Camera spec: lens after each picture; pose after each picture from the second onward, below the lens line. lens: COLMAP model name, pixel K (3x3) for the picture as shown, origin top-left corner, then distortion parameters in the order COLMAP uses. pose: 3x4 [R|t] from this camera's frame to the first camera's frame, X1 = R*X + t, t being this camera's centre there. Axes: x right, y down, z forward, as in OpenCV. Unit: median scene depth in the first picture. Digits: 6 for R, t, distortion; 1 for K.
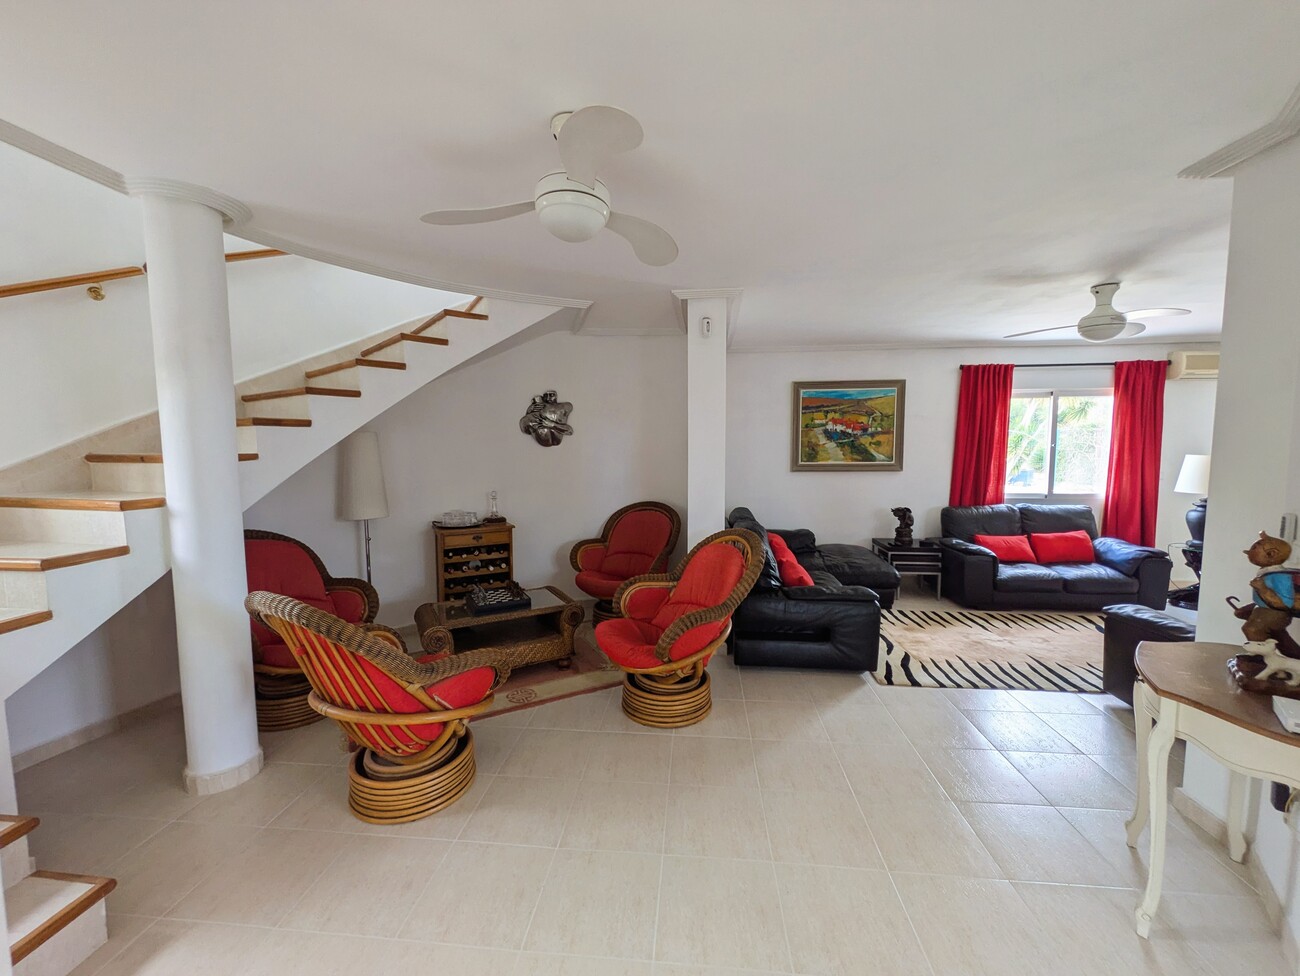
lens RADIAL K [[511.0, 0, 652.5], [0, 511.0, 490.0], [0, 0, 1]] dist [0.000917, -0.000166]
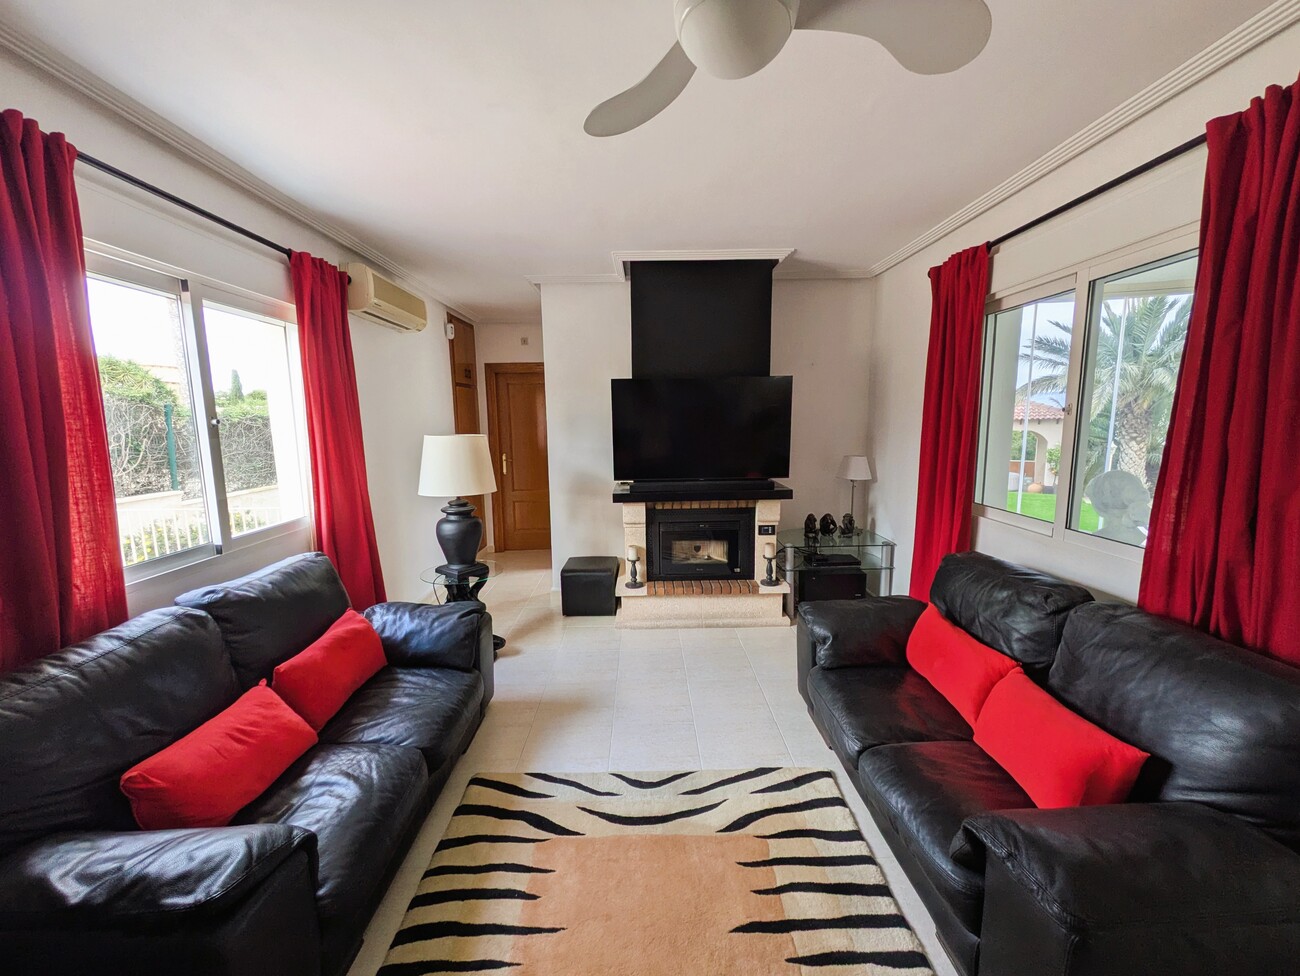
lens RADIAL K [[511.0, 0, 652.2], [0, 511.0, 487.6], [0, 0, 1]] dist [0.000917, -0.000166]
pose [[-0.110635, -0.137704, 0.984275, 0.356962], [0.084296, 0.985486, 0.147348, -0.069044], [-0.990280, 0.099272, -0.097421, 0.725556]]
